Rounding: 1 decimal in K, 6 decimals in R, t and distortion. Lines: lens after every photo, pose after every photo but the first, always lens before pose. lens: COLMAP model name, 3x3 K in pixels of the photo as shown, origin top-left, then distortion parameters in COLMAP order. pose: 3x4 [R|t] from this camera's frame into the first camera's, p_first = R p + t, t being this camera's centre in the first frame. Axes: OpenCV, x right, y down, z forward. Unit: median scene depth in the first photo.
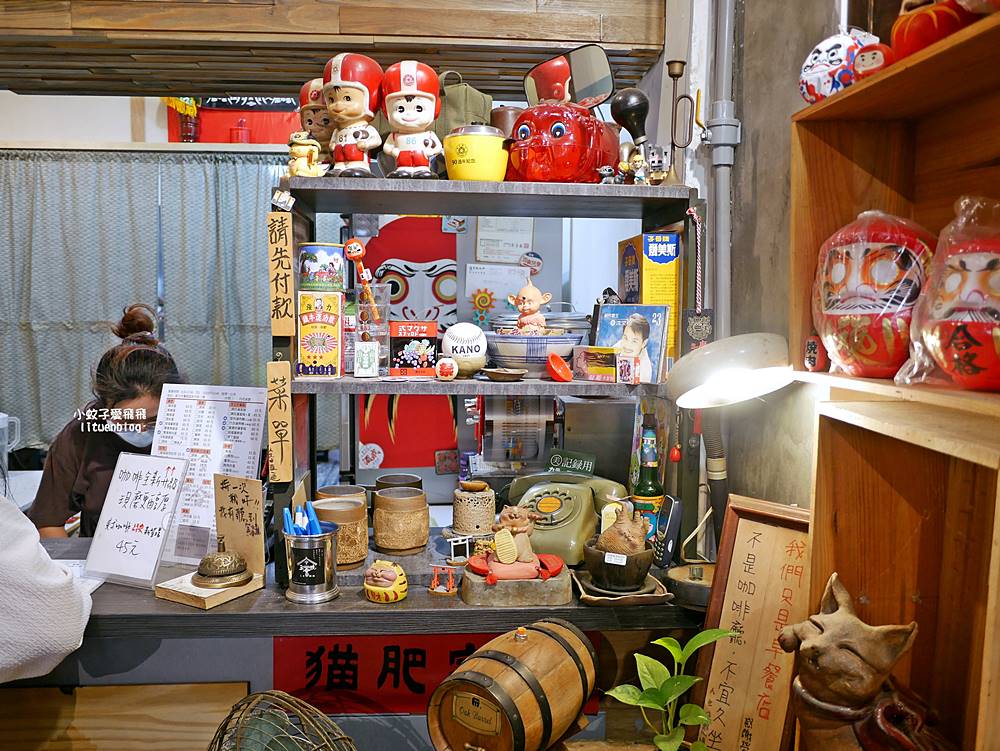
lens RADIAL K [[831.4, 0, 496.8], [0, 831.4, 373.2], [0, 0, 1]] dist [-0.050569, 0.011785]
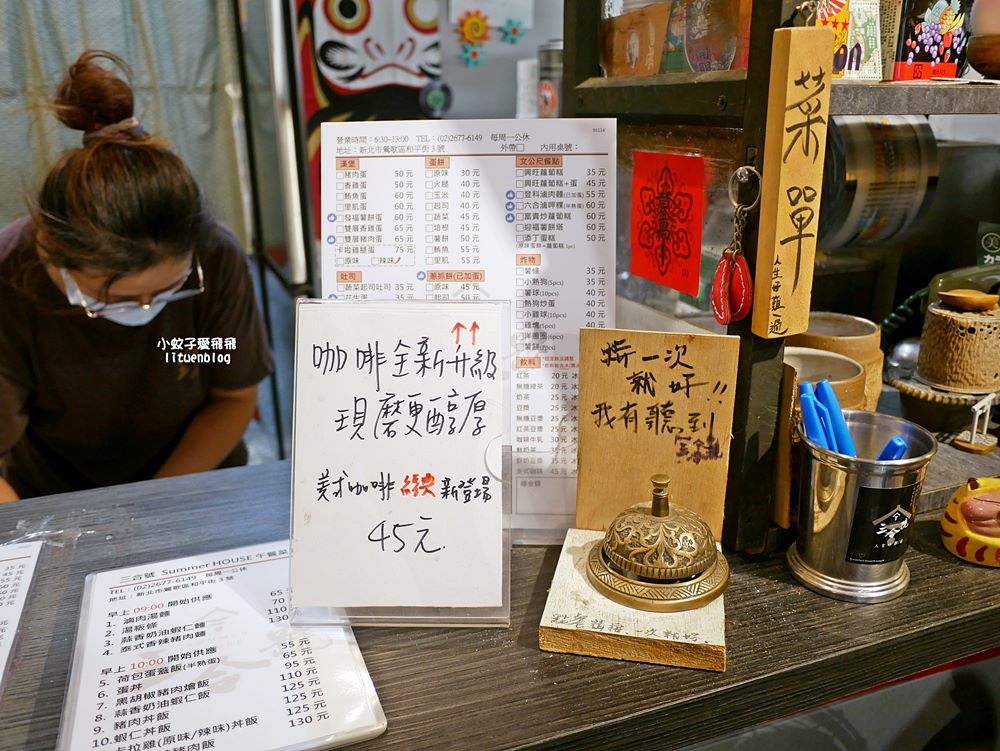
lens RADIAL K [[831.4, 0, 499.8], [0, 831.4, 374.1], [0, 0, 1]] dist [-0.050569, 0.011785]
pose [[0.959668, -0.110813, 0.258376, -0.460338], [0.041241, 0.964588, 0.260518, 0.032107], [-0.278096, -0.239355, 0.930254, 0.585530]]
